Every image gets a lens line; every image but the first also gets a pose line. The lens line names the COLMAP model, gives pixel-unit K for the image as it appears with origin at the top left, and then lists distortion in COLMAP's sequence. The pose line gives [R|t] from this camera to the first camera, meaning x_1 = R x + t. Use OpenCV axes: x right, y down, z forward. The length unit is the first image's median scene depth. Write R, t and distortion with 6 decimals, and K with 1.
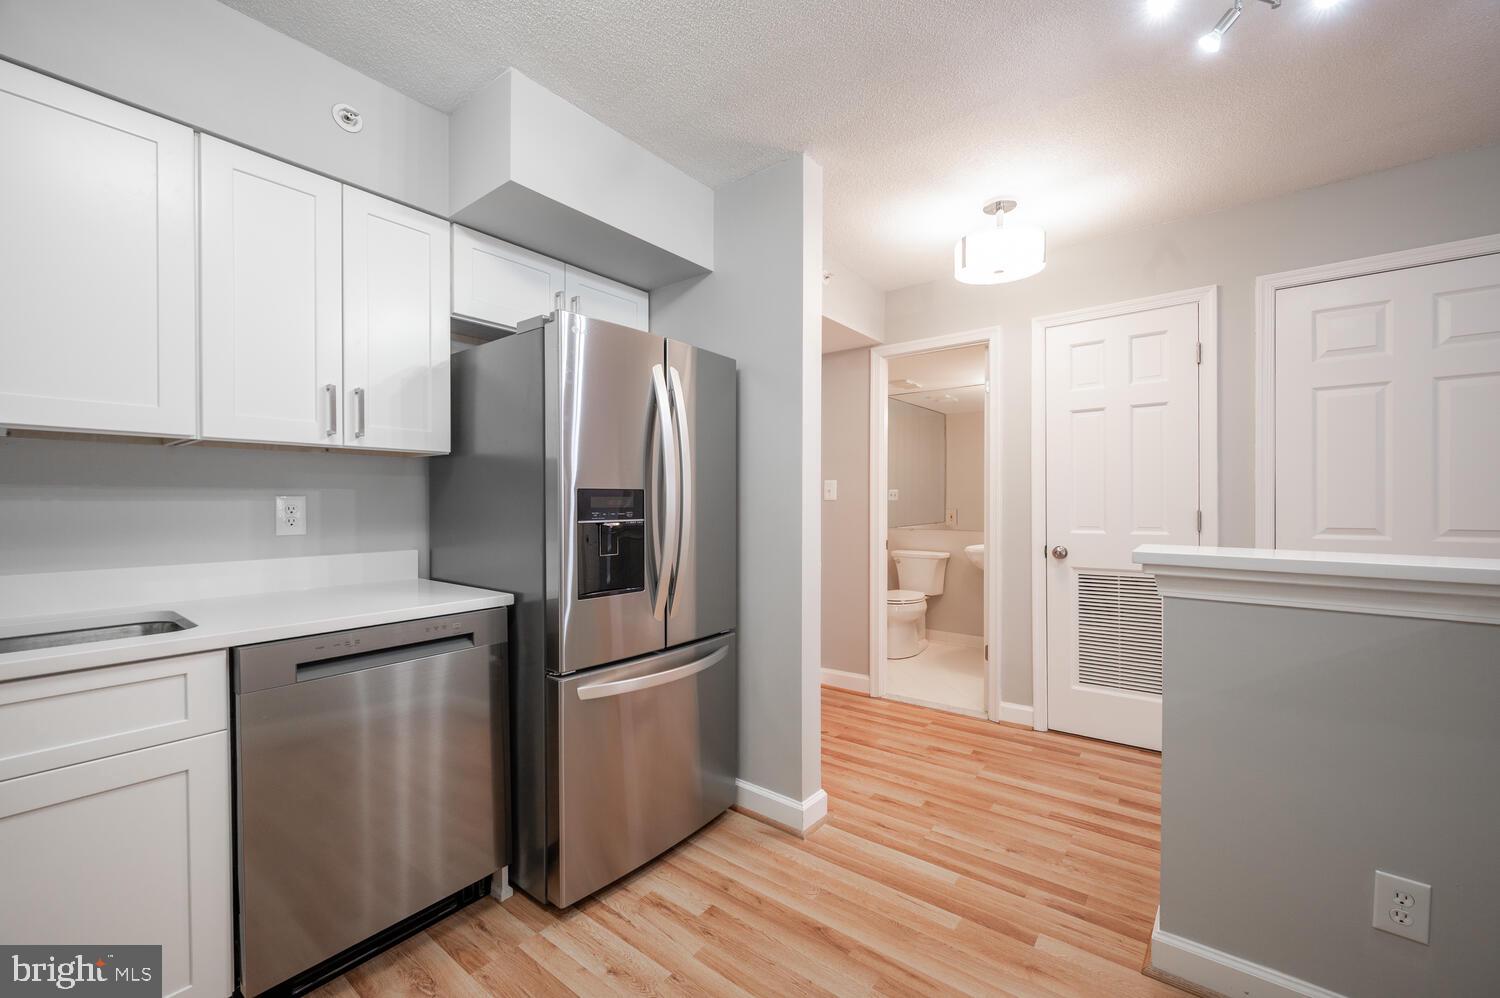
lens RADIAL K [[594.3, 0, 755.4], [0, 594.3, 503.9], [0, 0, 1]] dist [0.001241, -0.000001]
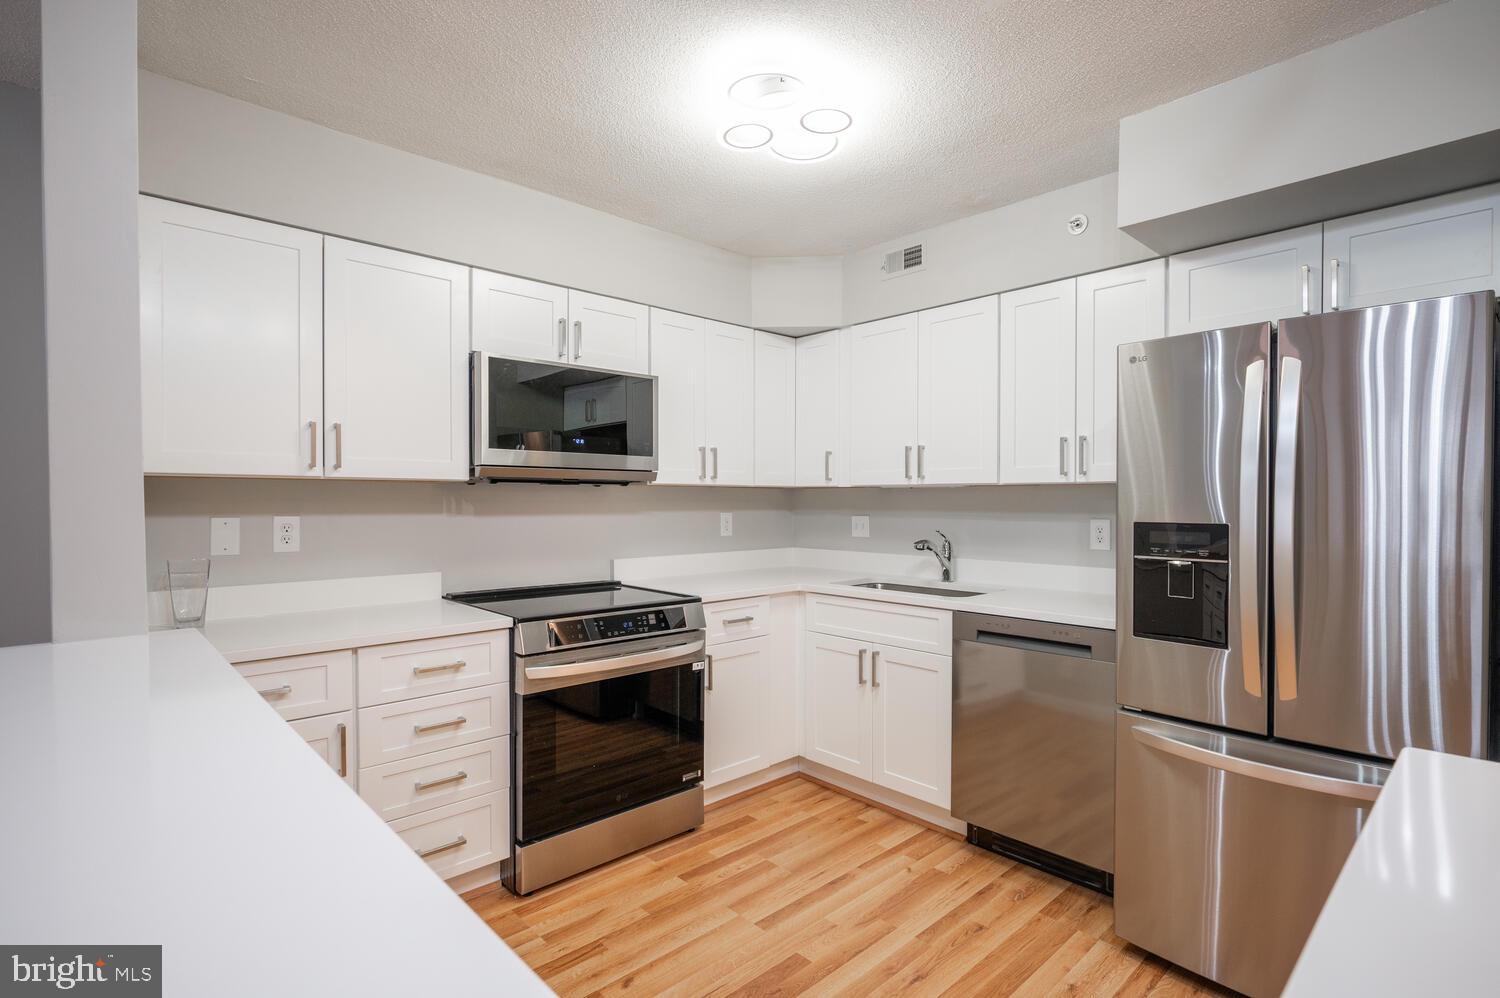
lens RADIAL K [[741.6, 0, 754.9], [0, 741.6, 505.0], [0, 0, 1]] dist [0.004534, 0.000841]
pose [[-0.162561, 0.010271, -0.986645, 0.827362], [-0.005590, 0.999920, 0.011331, -0.052545], [0.986683, 0.007357, -0.162491, 0.481787]]
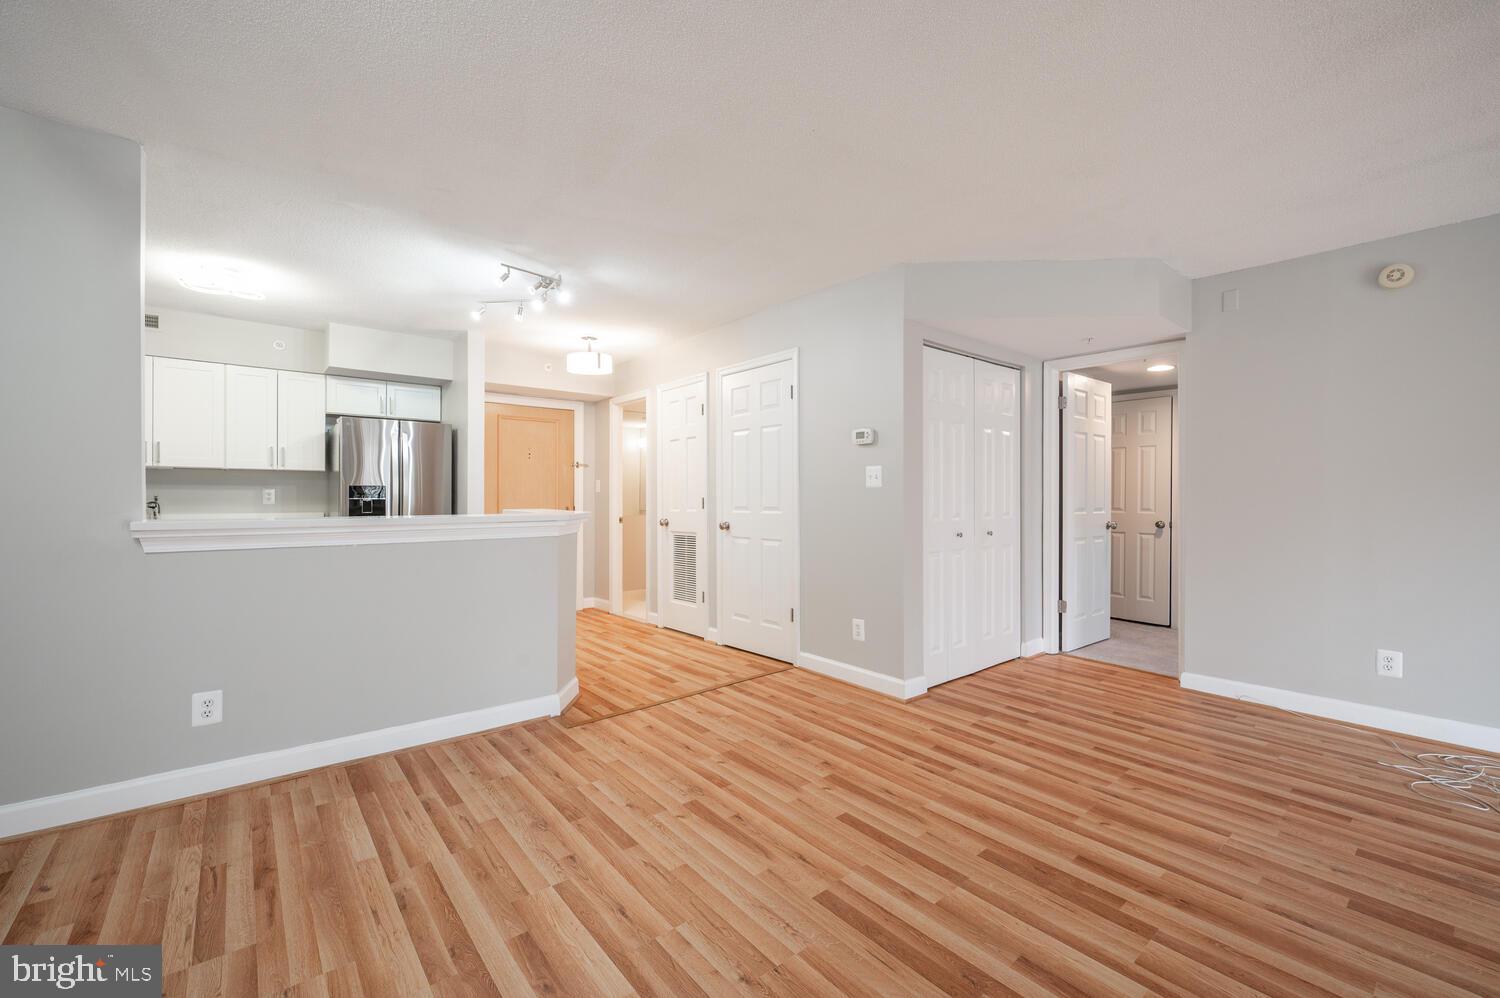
lens RADIAL K [[619.9, 0, 746.4], [0, 619.9, 499.3], [0, 0, 1]] dist [-0.006754, 0.002811]
pose [[0.973967, 0.004799, -0.226637, 1.627622], [-0.005694, 0.999978, -0.003293, 0.026786], [0.226616, 0.004498, 0.973974, -0.993974]]
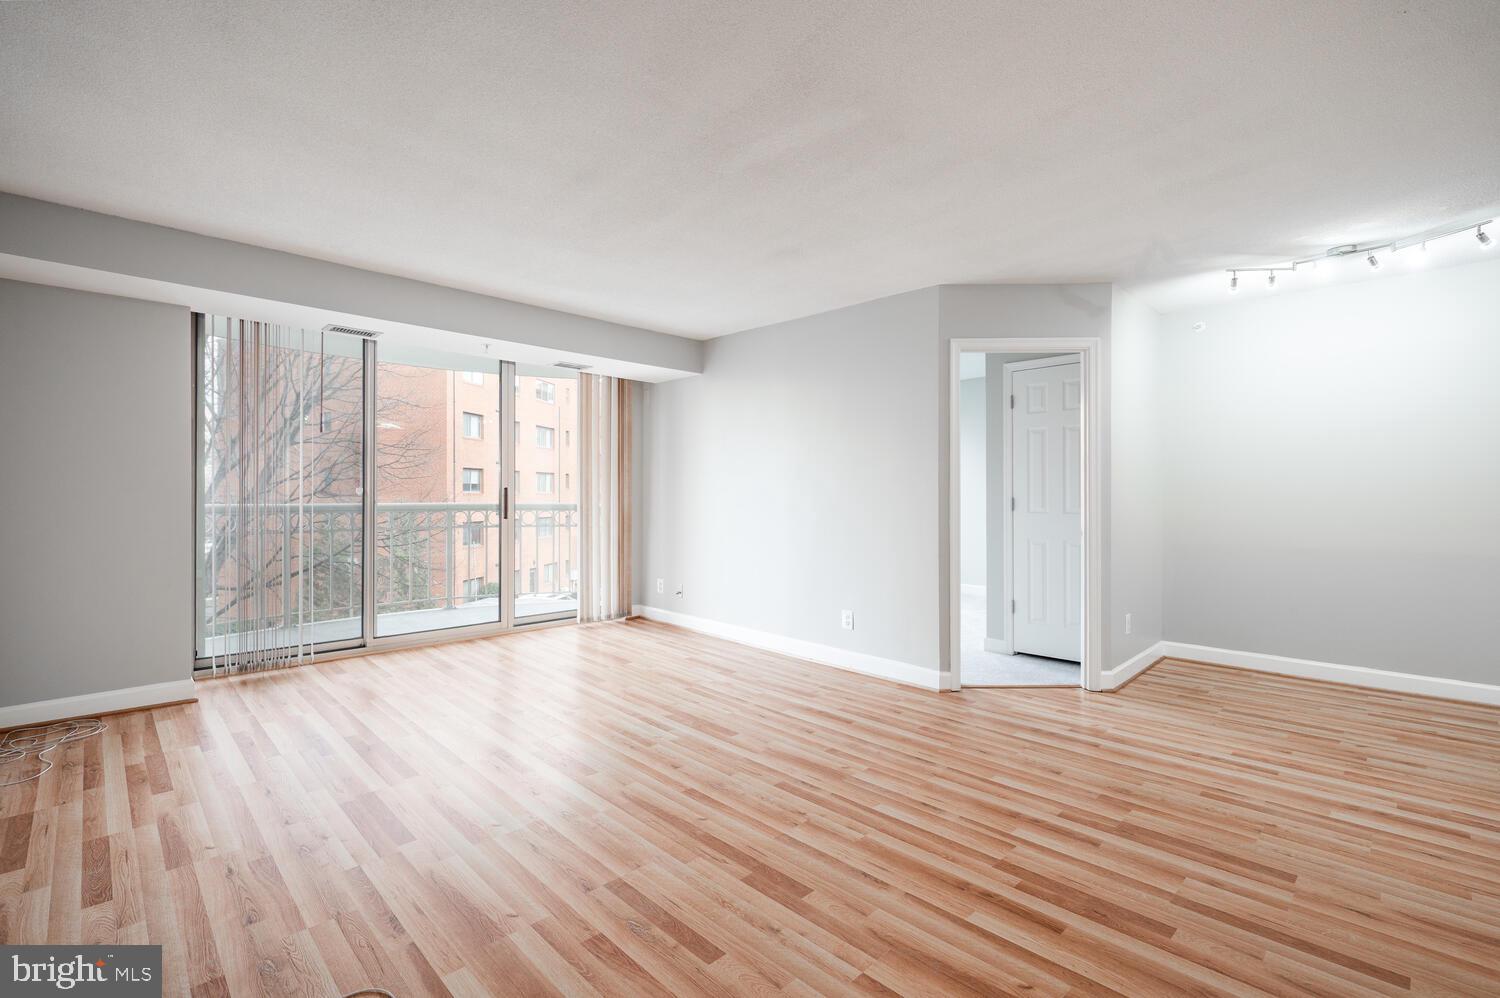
lens RADIAL K [[671.7, 0, 752.3], [0, 671.7, 494.5], [0, 0, 1]] dist [-0.003164, 0.000914]
pose [[-0.990207, 0.003477, 0.139567, 2.194351], [0.004613, 0.999959, 0.007819, 0.001063], [-0.139534, 0.008386, -0.990182, 0.994206]]
